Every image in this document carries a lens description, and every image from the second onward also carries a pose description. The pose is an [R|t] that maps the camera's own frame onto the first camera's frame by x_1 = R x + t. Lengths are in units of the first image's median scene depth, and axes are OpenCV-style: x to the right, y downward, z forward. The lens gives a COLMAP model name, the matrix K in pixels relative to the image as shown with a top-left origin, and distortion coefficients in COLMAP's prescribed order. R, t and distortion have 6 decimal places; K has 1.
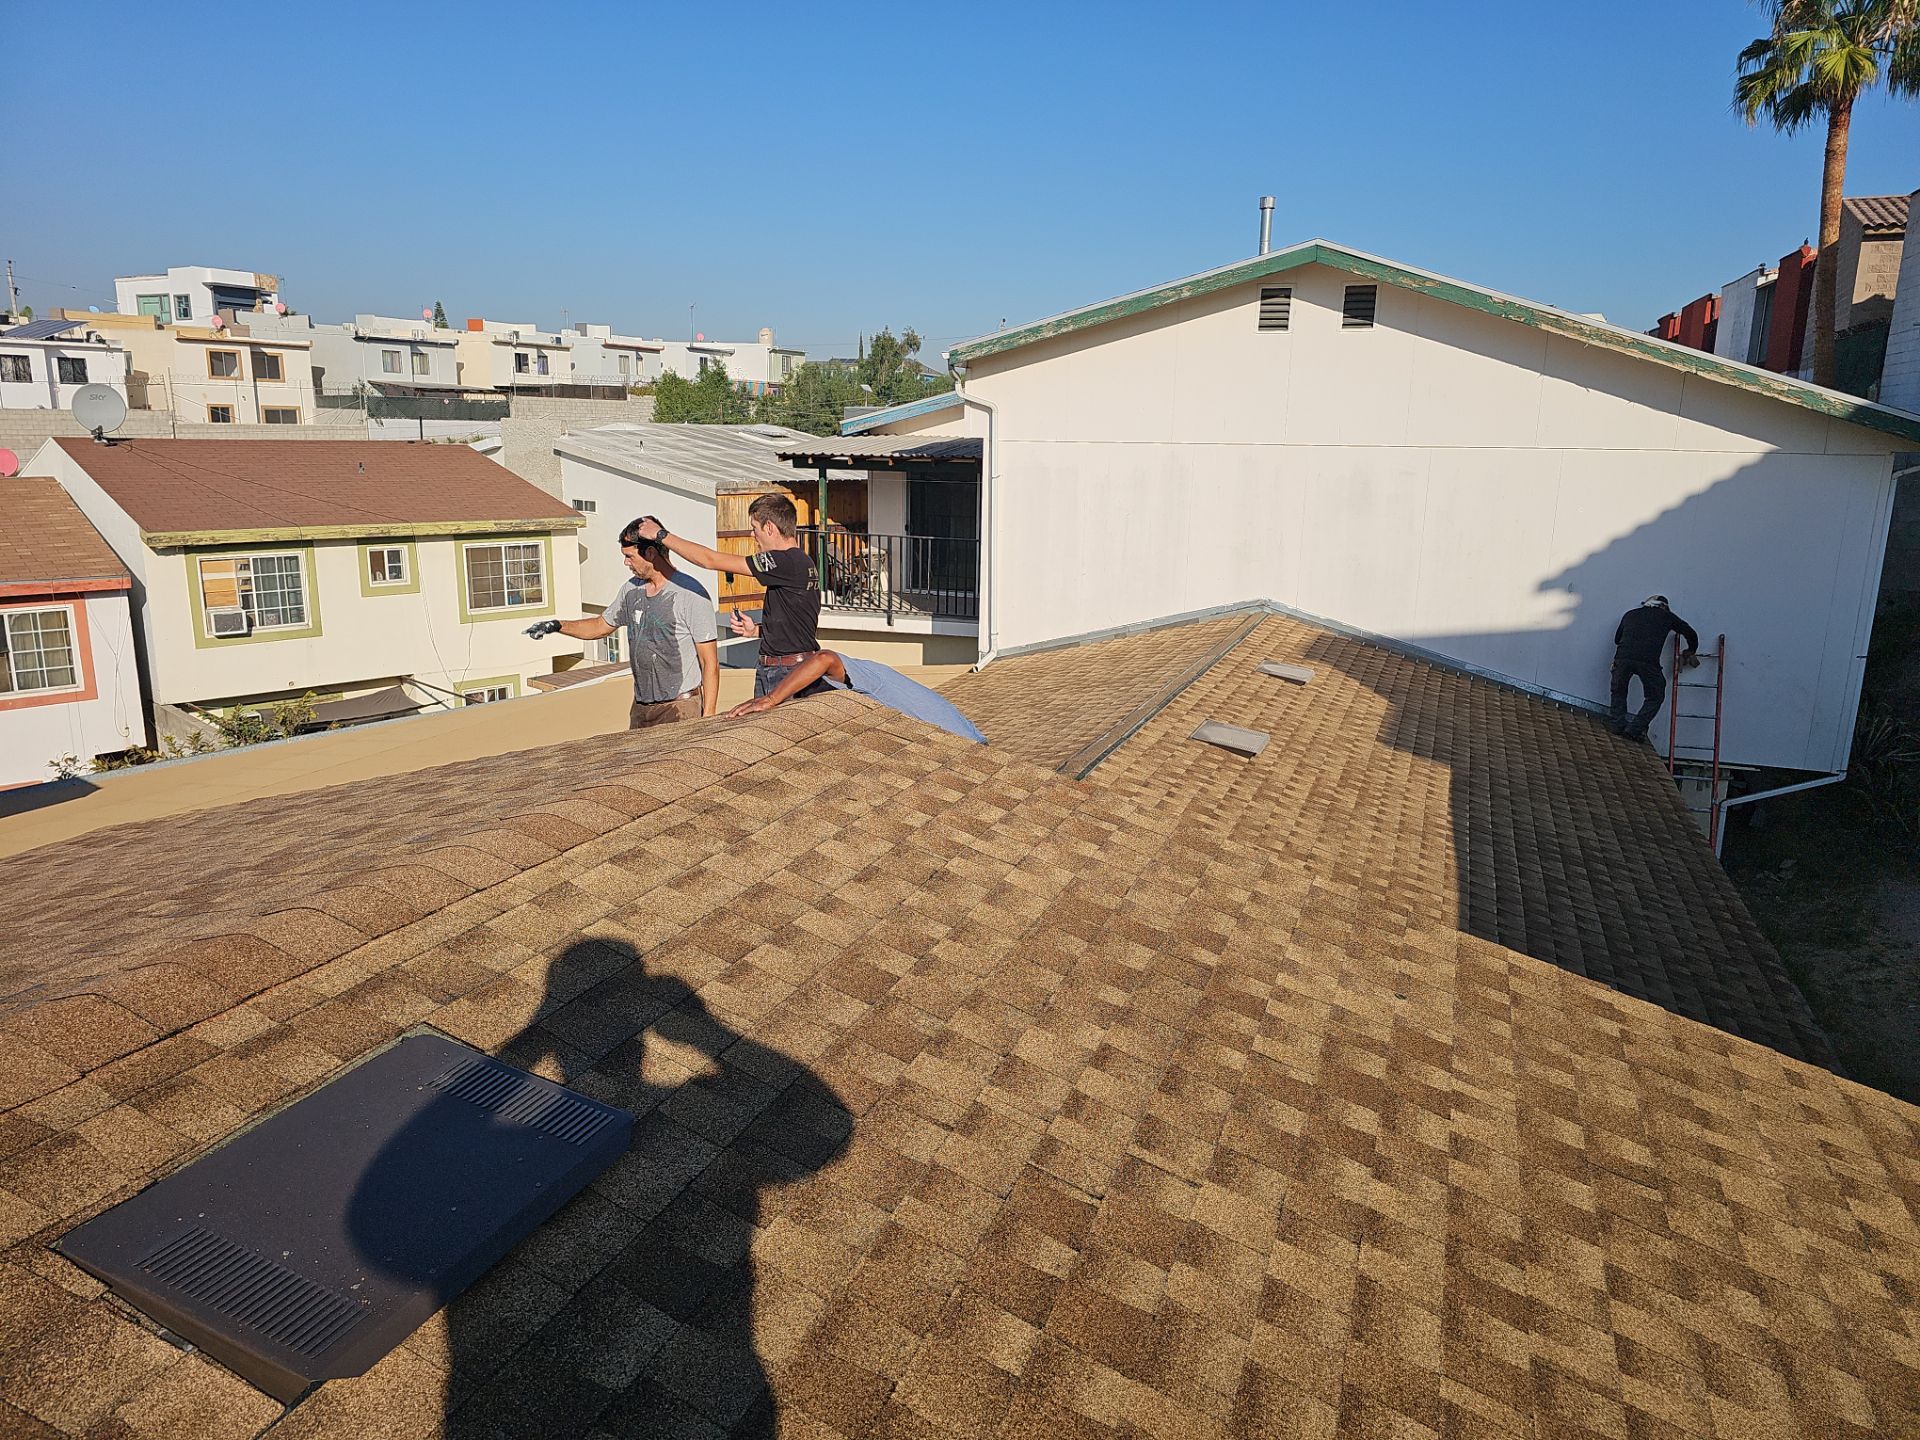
lens RADIAL K [[1258.5, 0, 952.5], [0, 1258.5, 713.7], [0, 0, 1]] dist [0.066093, -0.053333]
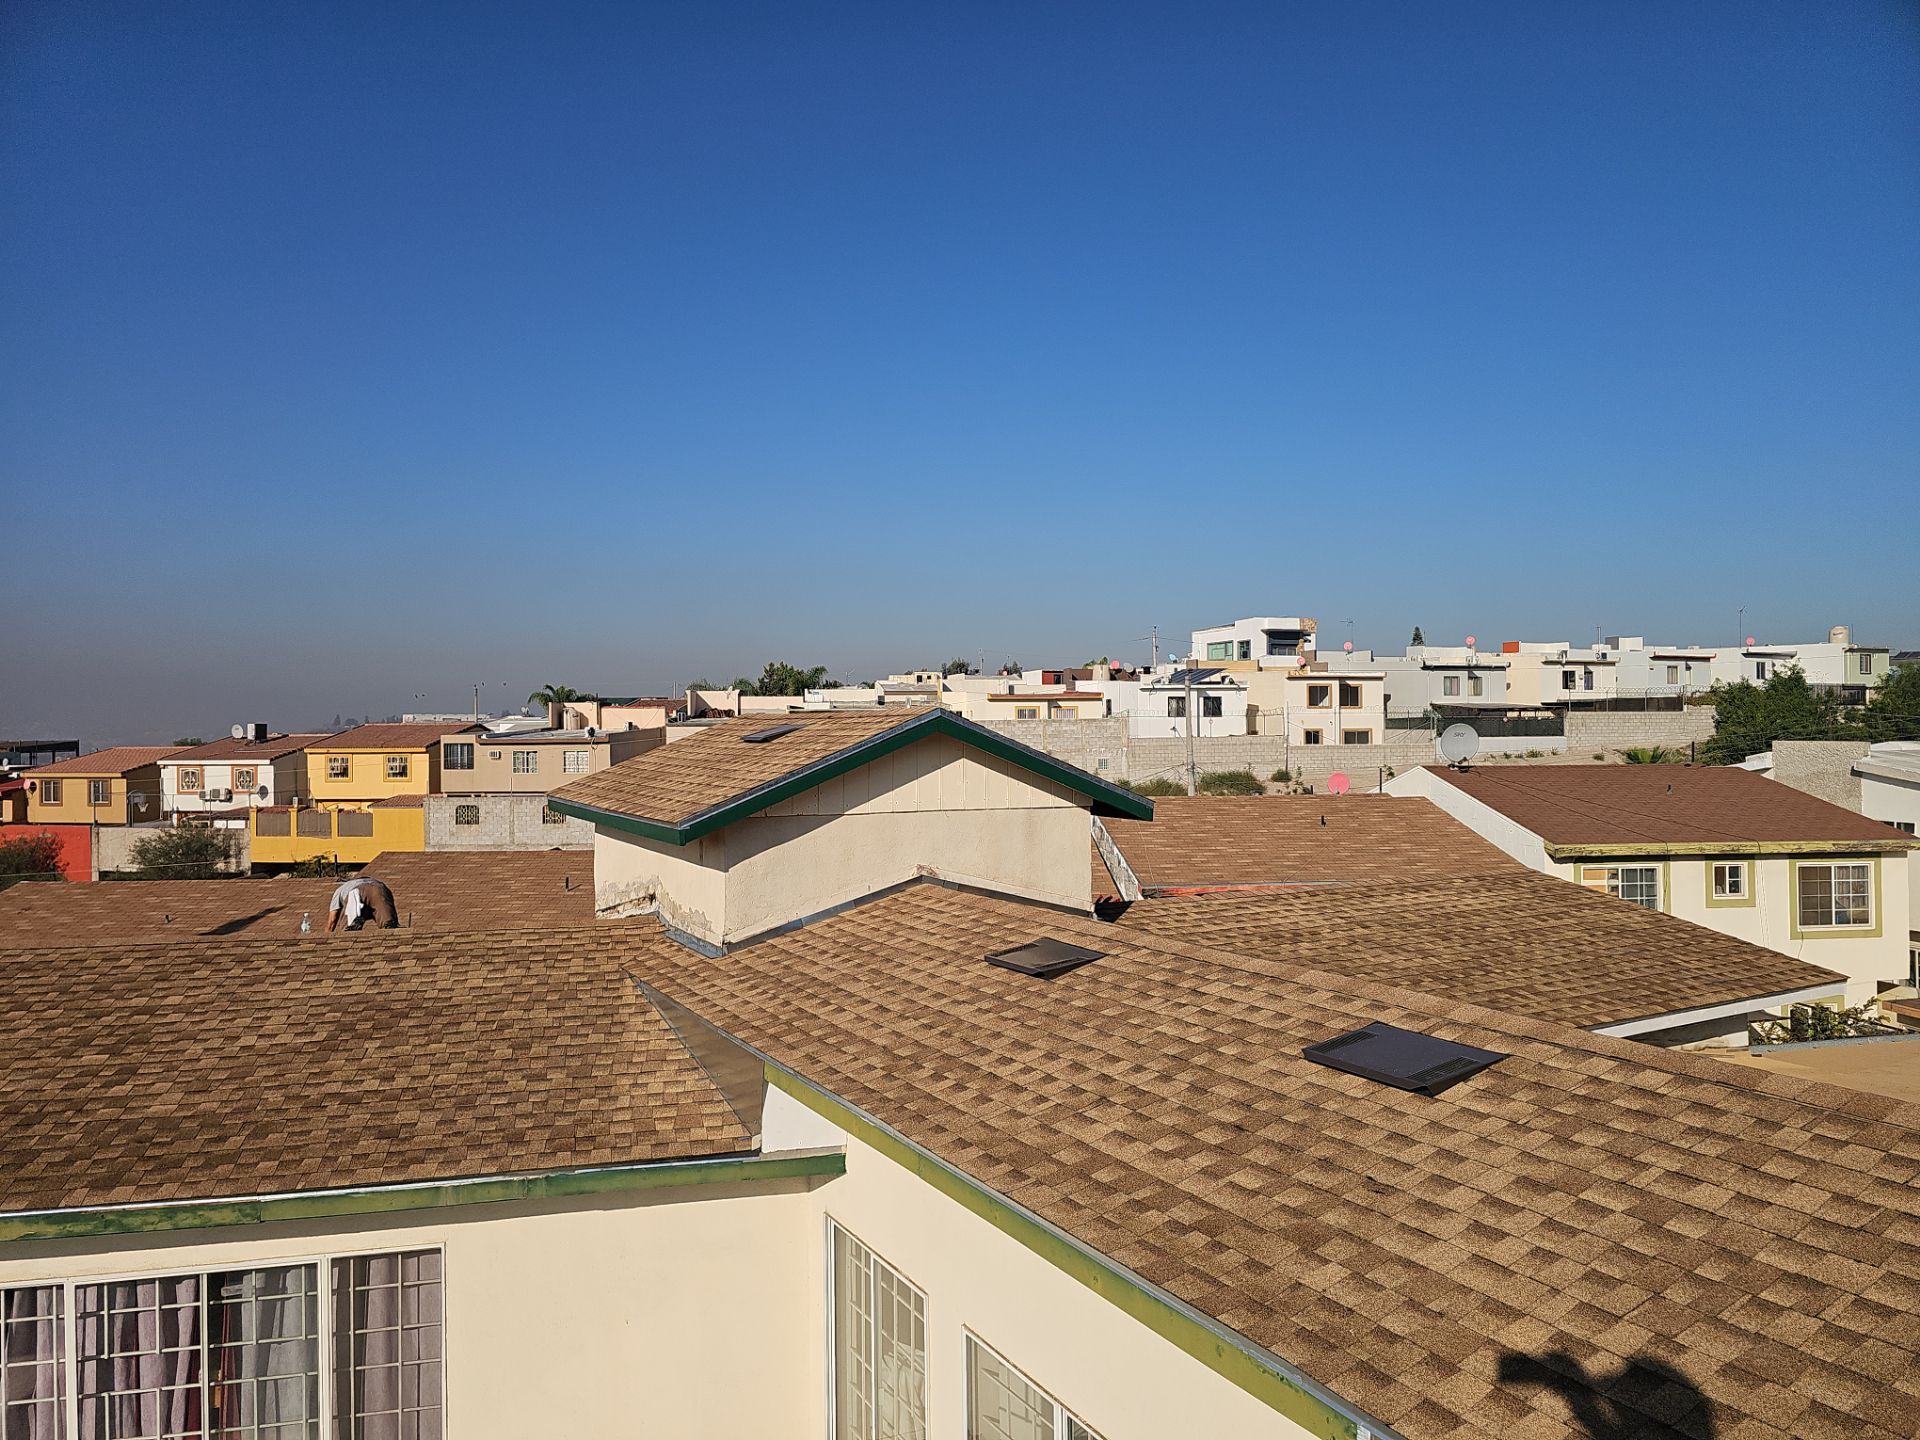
lens RADIAL K [[1258.5, 0, 952.5], [0, 1258.5, 713.7], [0, 0, 1]] dist [0.066093, -0.053333]
pose [[0.770110, -0.030931, -0.637161, -0.081974], [-0.121684, 0.973360, -0.194326, 0.011920], [0.626198, 0.227184, 0.745831, -0.081073]]
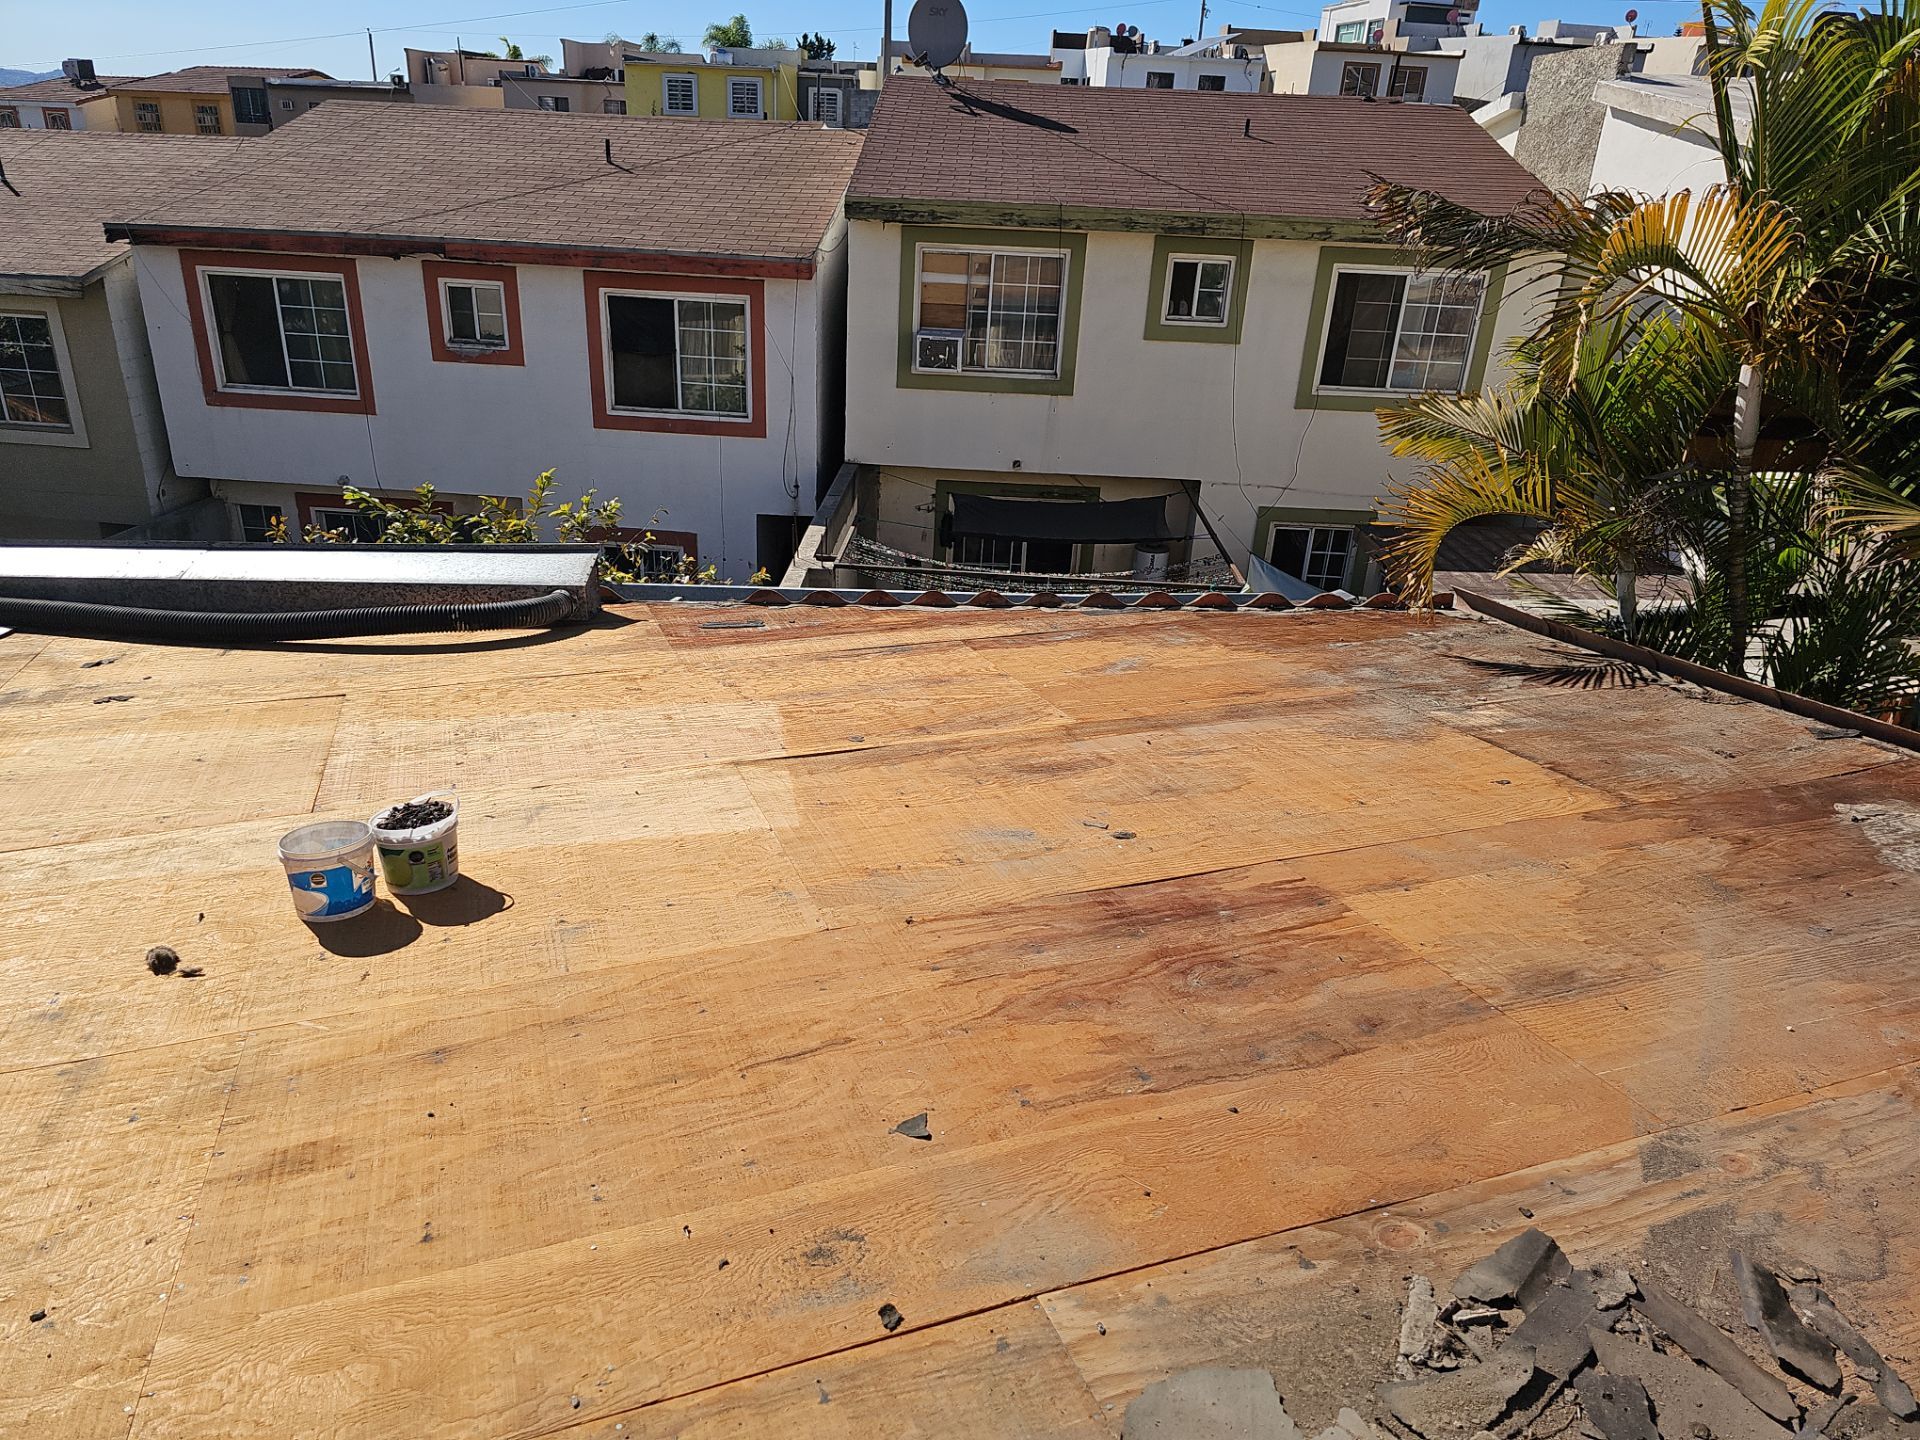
lens RADIAL K [[1258.5, 0, 952.5], [0, 1258.5, 713.7], [0, 0, 1]] dist [0.066093, -0.053333]
pose [[0.667300, 0.313534, -0.675579, -0.018729], [-0.198436, 0.949131, 0.244485, -0.016471], [0.717868, -0.029086, 0.695572, 0.161146]]
